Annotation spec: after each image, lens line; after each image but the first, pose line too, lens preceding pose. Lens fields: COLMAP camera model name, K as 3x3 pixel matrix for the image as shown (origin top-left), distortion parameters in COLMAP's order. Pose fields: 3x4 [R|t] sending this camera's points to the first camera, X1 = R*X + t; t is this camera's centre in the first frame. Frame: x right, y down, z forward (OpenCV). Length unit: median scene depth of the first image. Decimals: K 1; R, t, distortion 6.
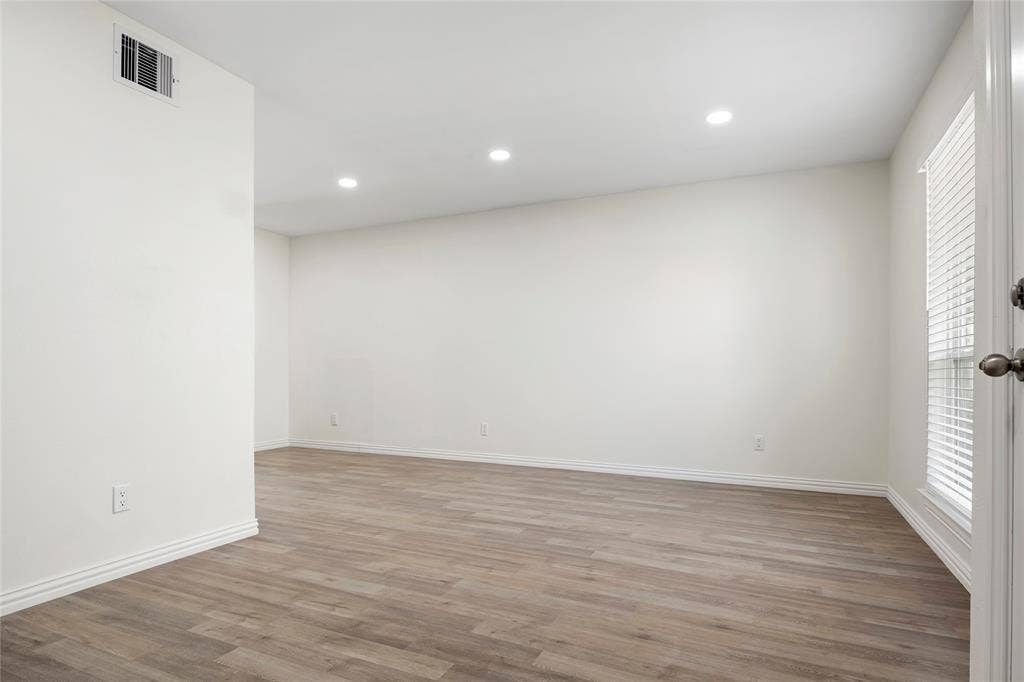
lens RADIAL K [[556.2, 0, 508.1], [0, 556.2, 360.1], [0, 0, 1]] dist [-0.000698, -0.001165]
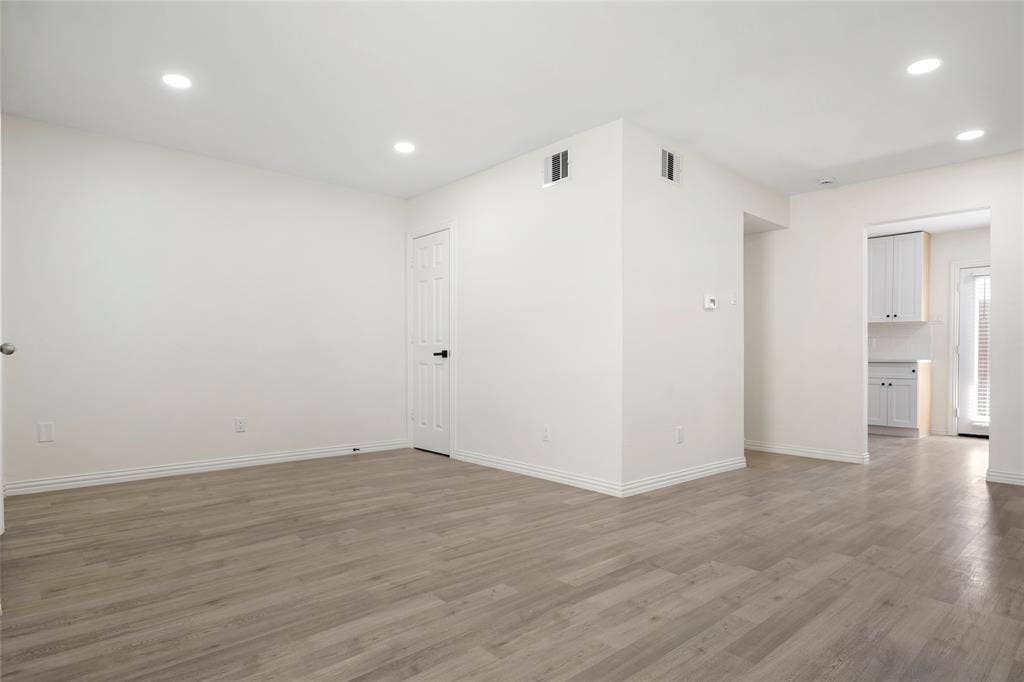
lens RADIAL K [[558.6, 0, 509.3], [0, 558.6, 370.1], [0, 0, 1]] dist [-0.002941, -0.002722]
pose [[-0.388255, 0.016196, -0.921409, 0.795750], [0.003554, 0.999864, 0.016078, 0.023757], [0.921545, 0.002968, -0.388260, 1.354430]]
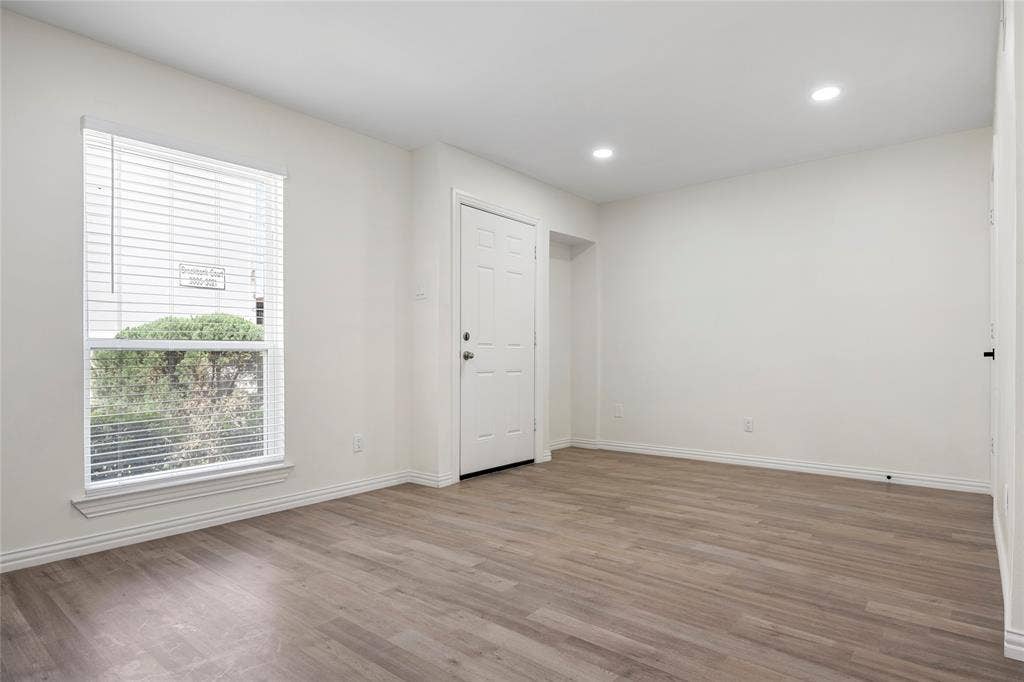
lens RADIAL K [[556.2, 0, 508.1], [0, 556.2, 360.1], [0, 0, 1]] dist [-0.000698, -0.001165]
pose [[-0.966800, -0.002310, 0.255524, -0.120190], [-0.003846, 0.999977, -0.005513, 0.023067], [-0.255505, -0.006313, -0.966787, 1.819198]]
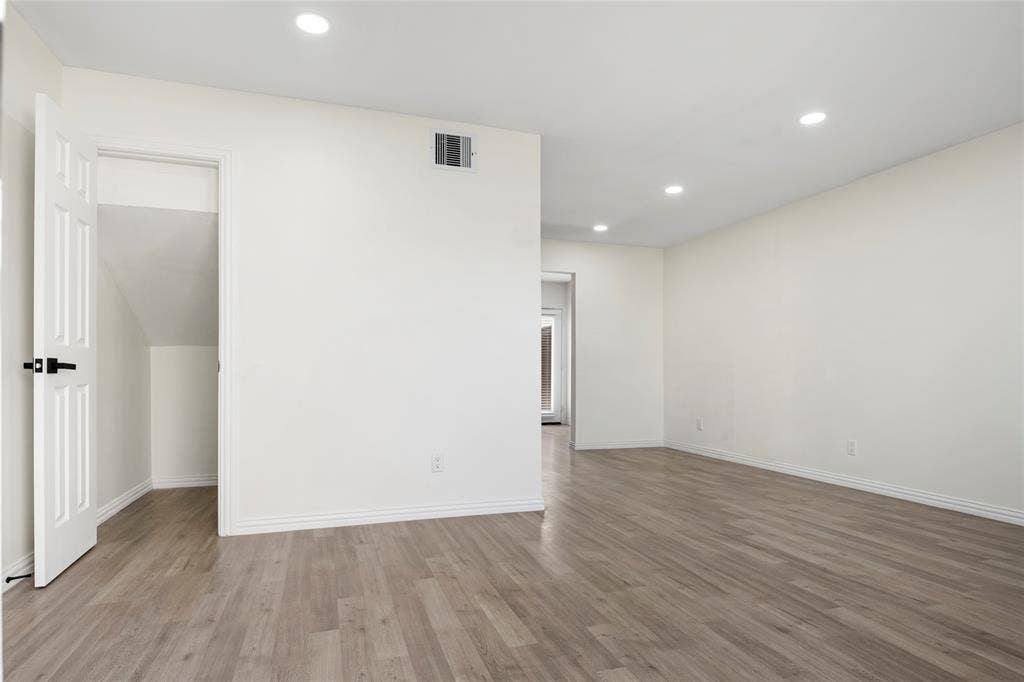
lens RADIAL K [[558.6, 0, 509.3], [0, 558.6, 370.1], [0, 0, 1]] dist [-0.002941, -0.002722]
pose [[0.692150, -0.001375, -0.721752, 0.394798], [0.006331, 0.999971, 0.004167, 0.007198], [0.721726, -0.007453, 0.692139, 0.130313]]
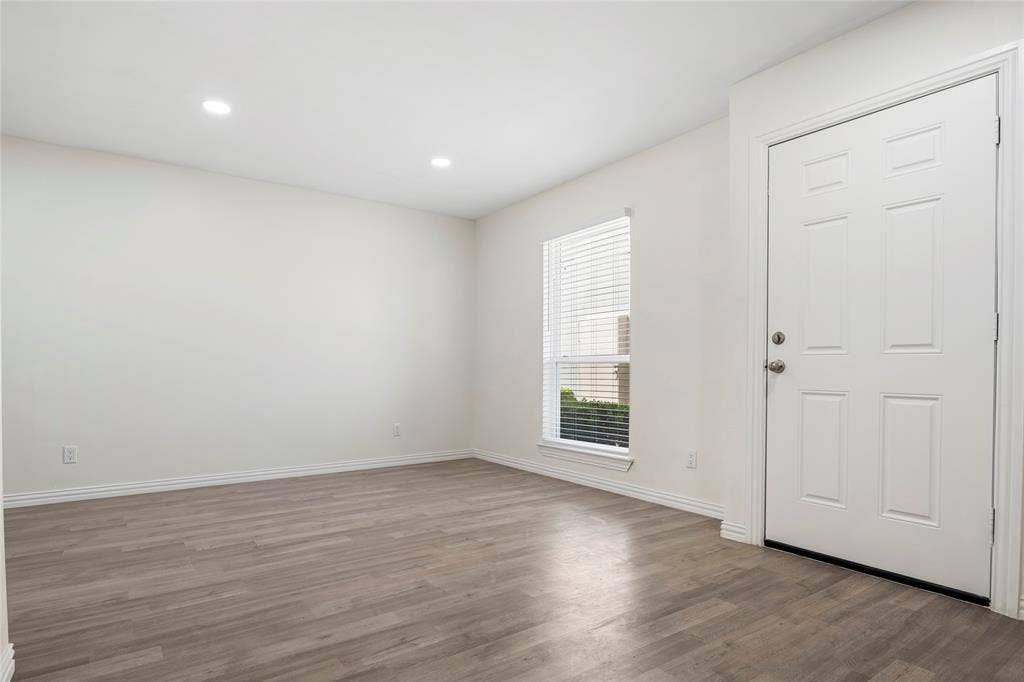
lens RADIAL K [[551.0, 0, 503.5], [0, 551.0, 369.1], [0, 0, 1]] dist [-0.001070, -0.000593]
pose [[0.494786, -0.005964, 0.868995, -0.745476], [-0.010342, 0.999865, 0.012751, 0.000293], [-0.868954, -0.015296, 0.494657, 0.337295]]
